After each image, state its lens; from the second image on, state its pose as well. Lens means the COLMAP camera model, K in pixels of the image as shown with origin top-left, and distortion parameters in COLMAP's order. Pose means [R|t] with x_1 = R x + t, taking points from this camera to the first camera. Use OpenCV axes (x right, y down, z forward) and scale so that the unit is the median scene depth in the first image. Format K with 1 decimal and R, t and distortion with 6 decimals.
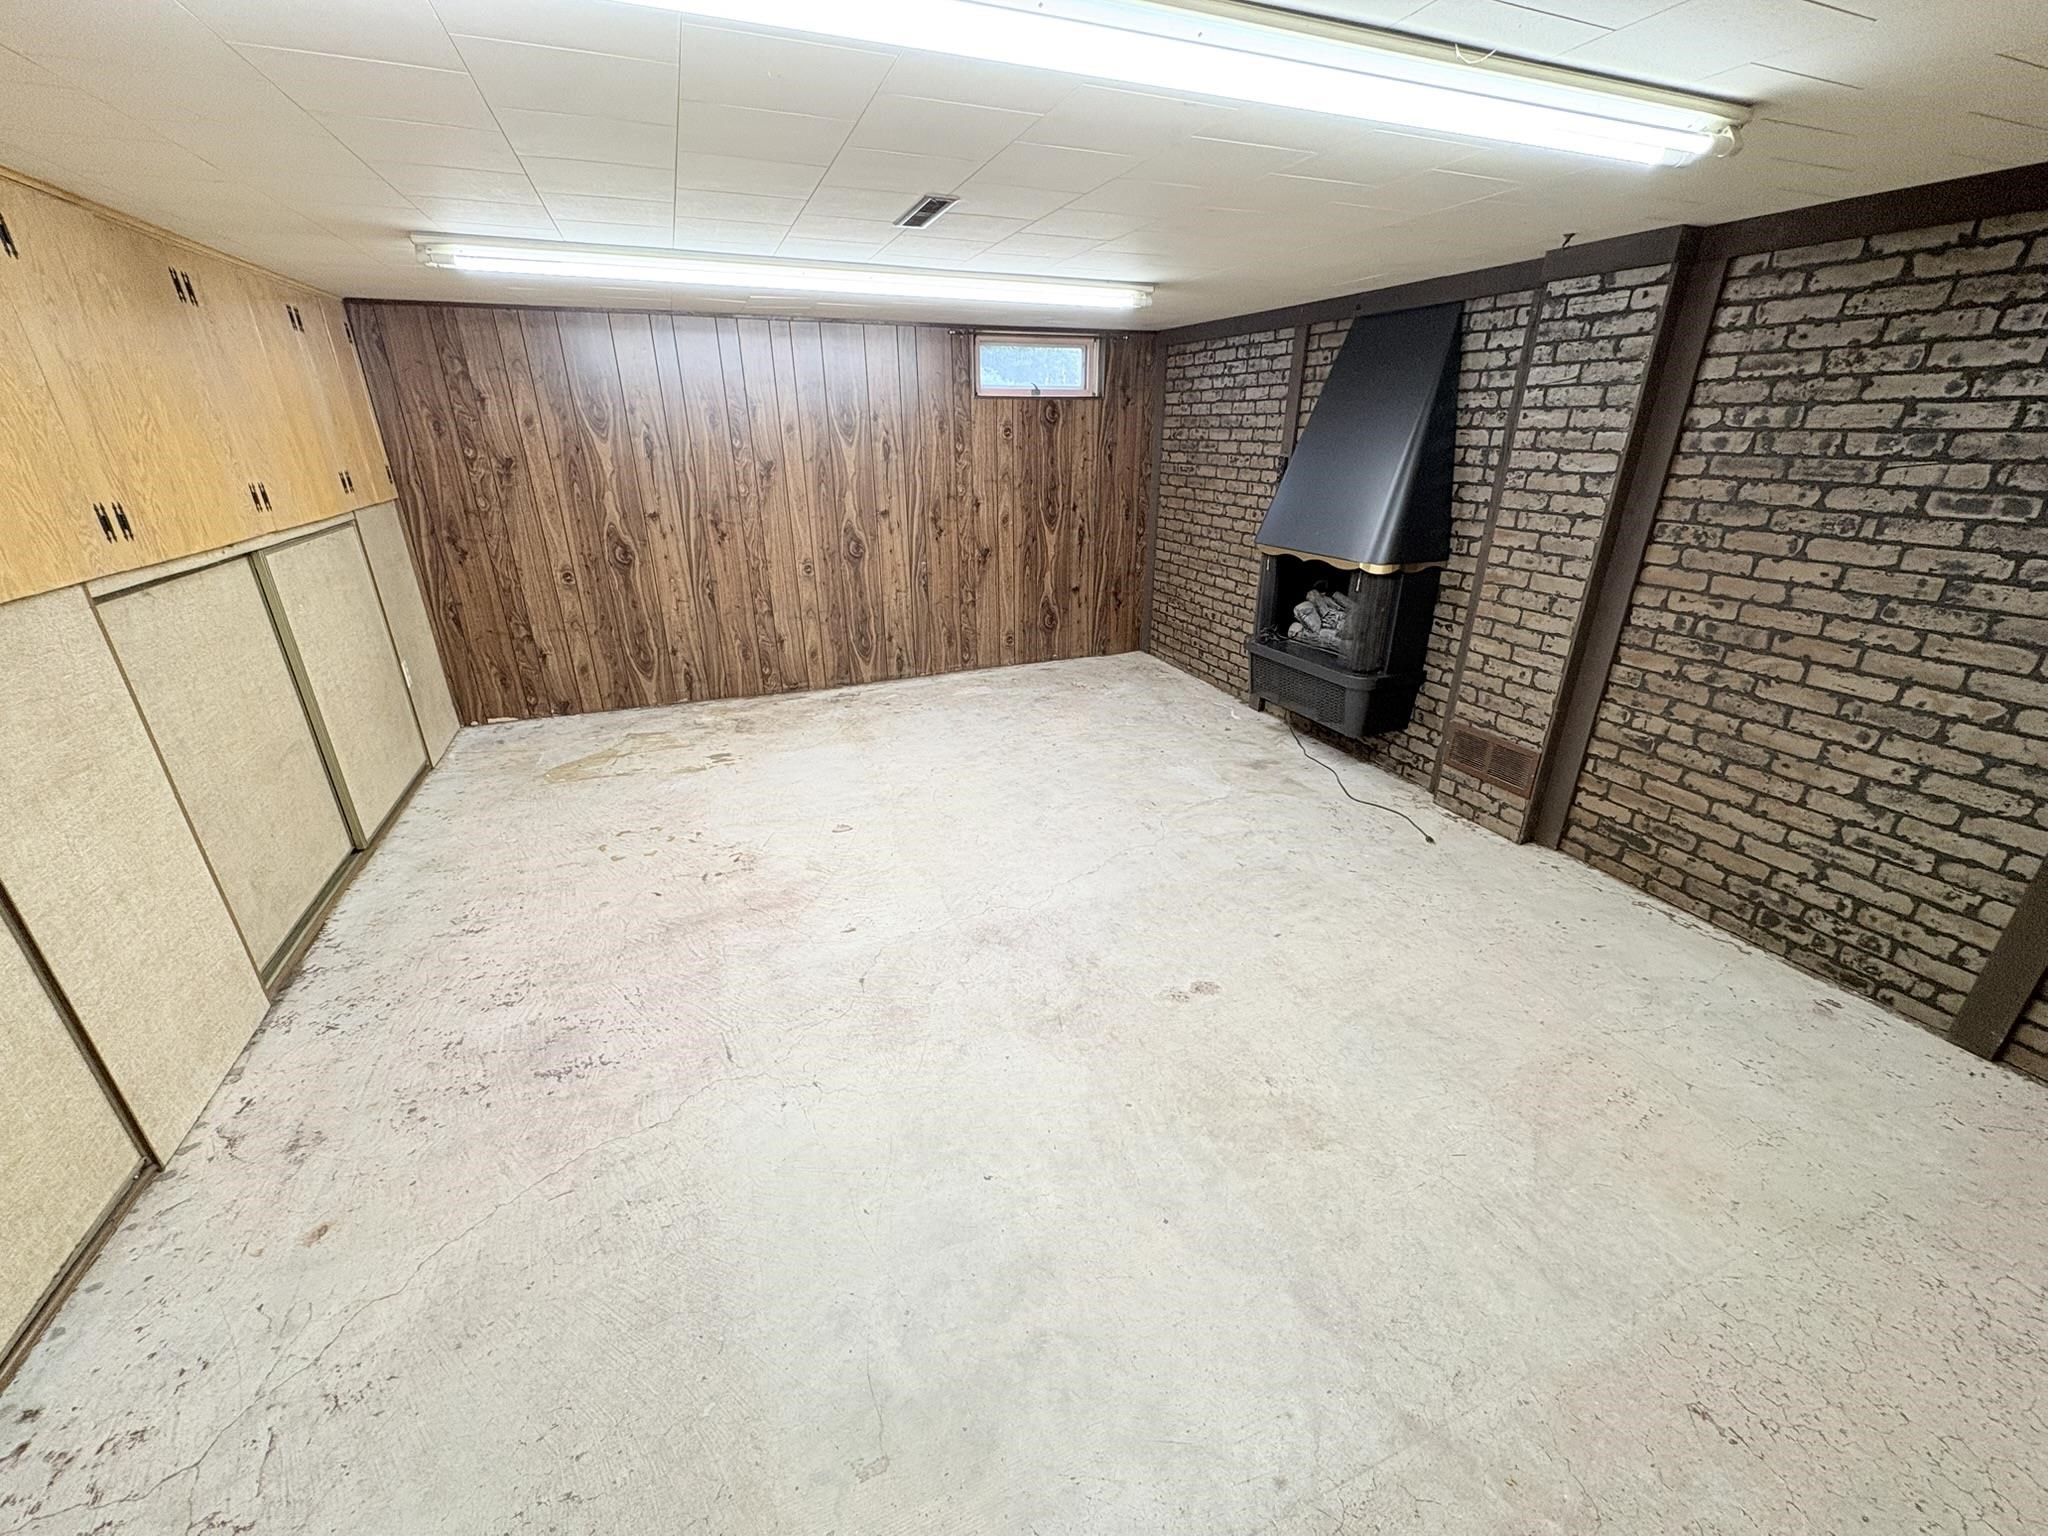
lens RADIAL K [[814.4, 0, 1022.4], [0, 814.4, 765.8], [0, 0, 1]] dist [-0.000124, -0.000280]
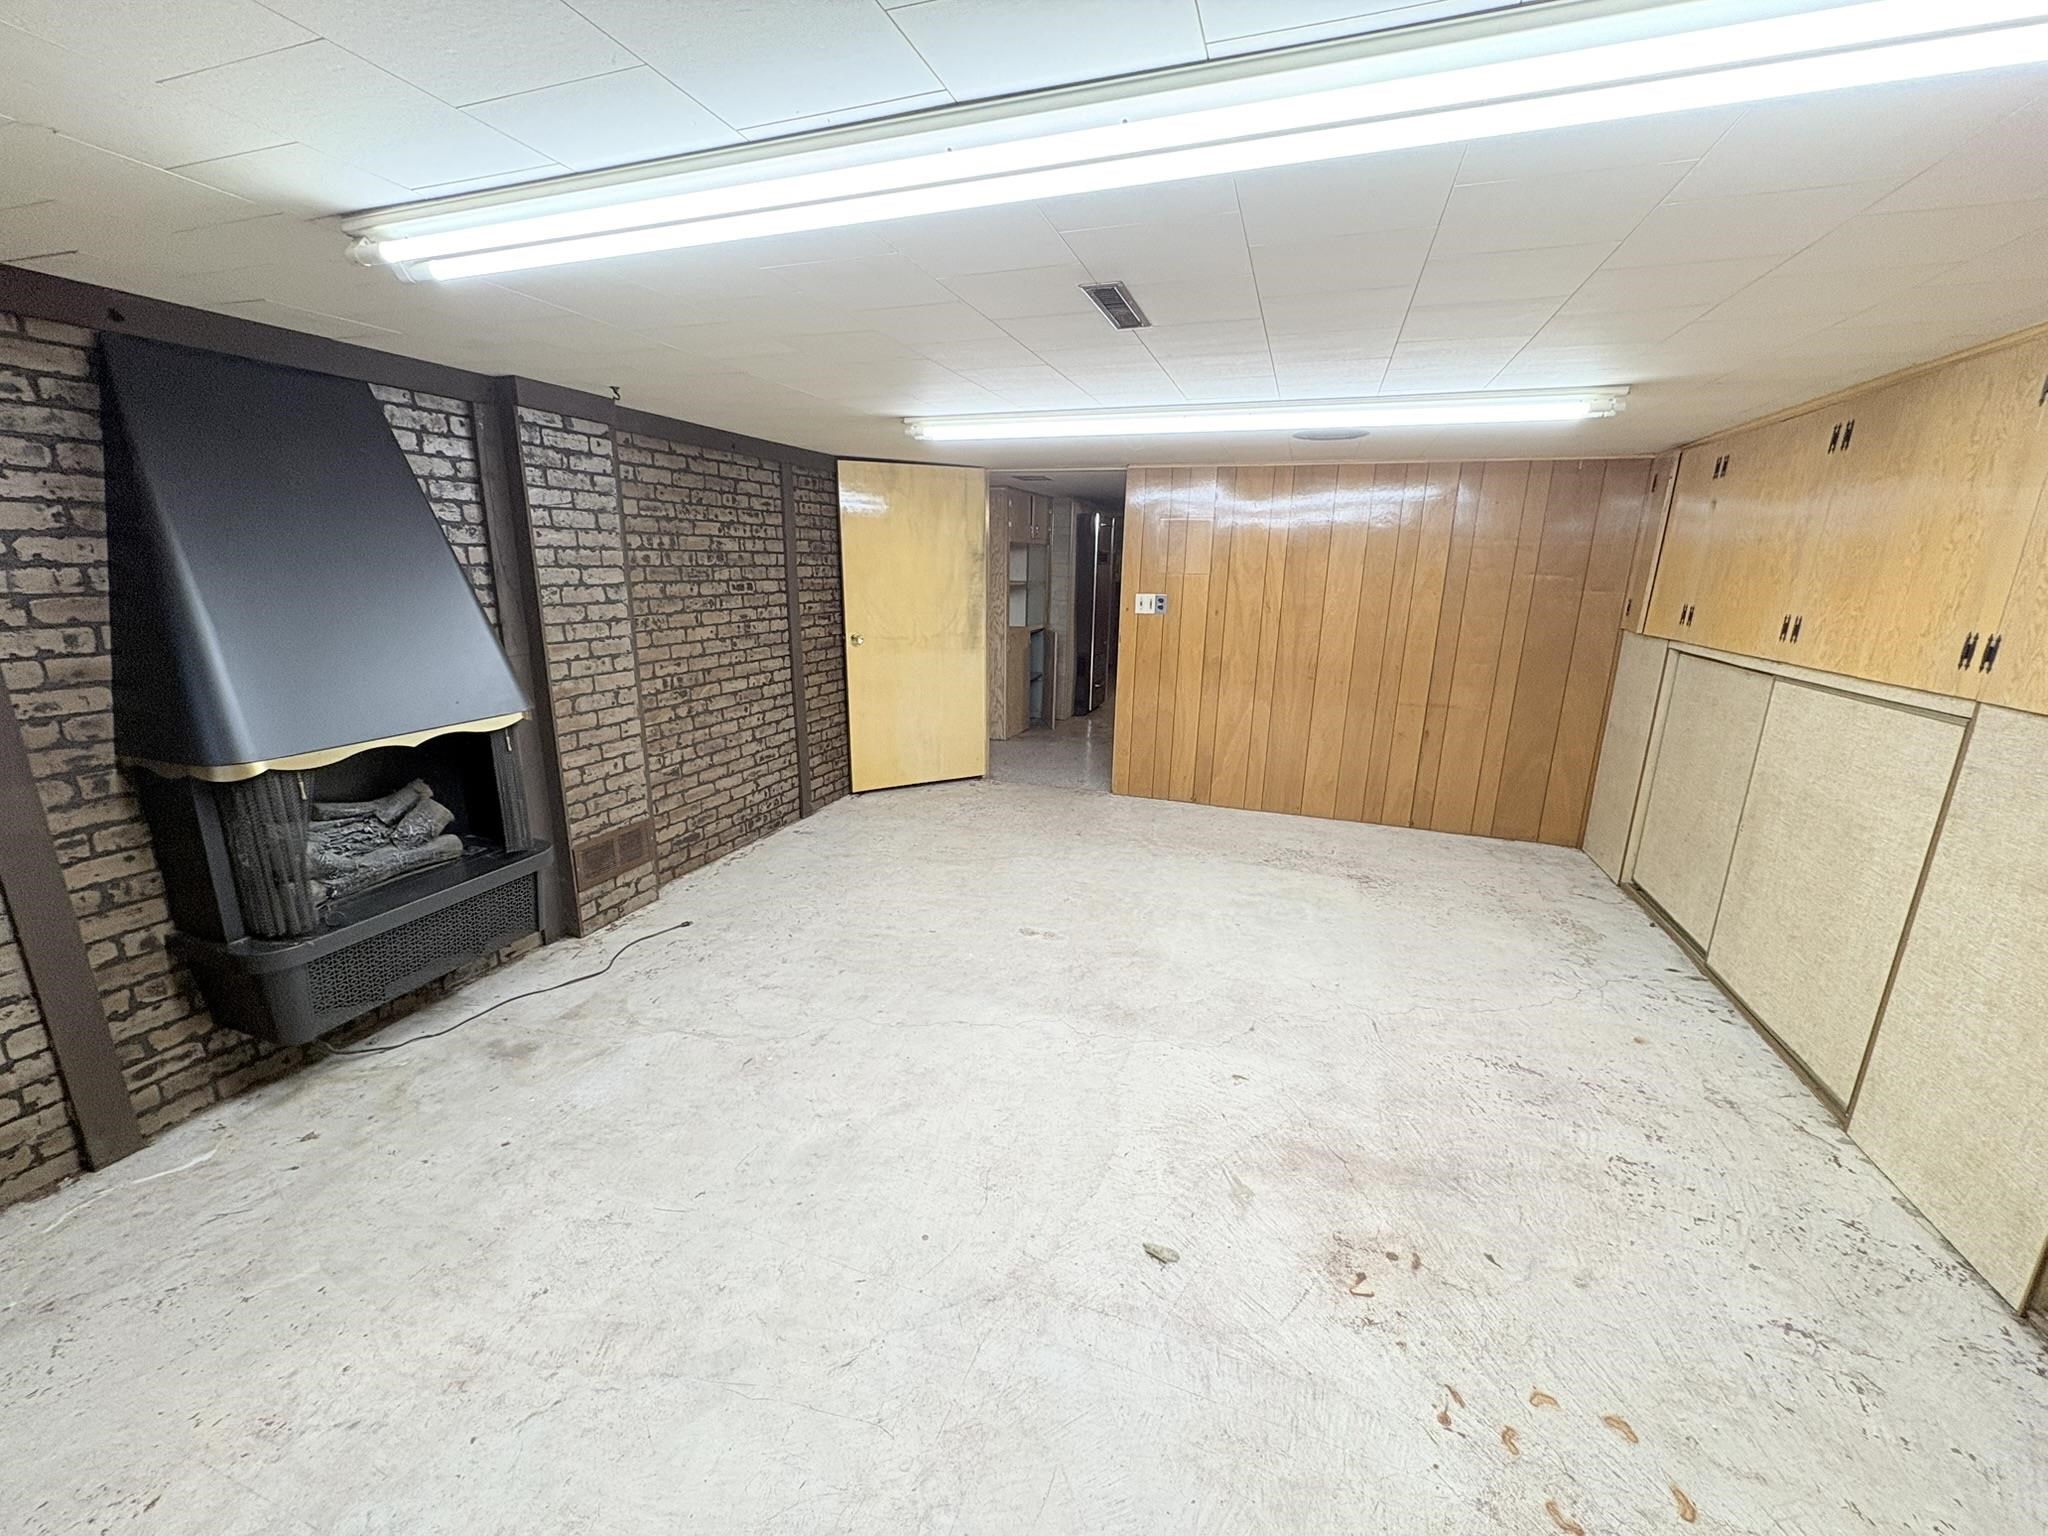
lens RADIAL K [[814.4, 0, 1022.4], [0, 814.4, 765.8], [0, 0, 1]] dist [-0.000124, -0.000280]
pose [[-0.751826, -0.170673, 0.636890, -0.551160], [0.240450, 0.828435, 0.505846, -0.608347], [-0.613956, 0.533448, -0.581800, 1.494543]]
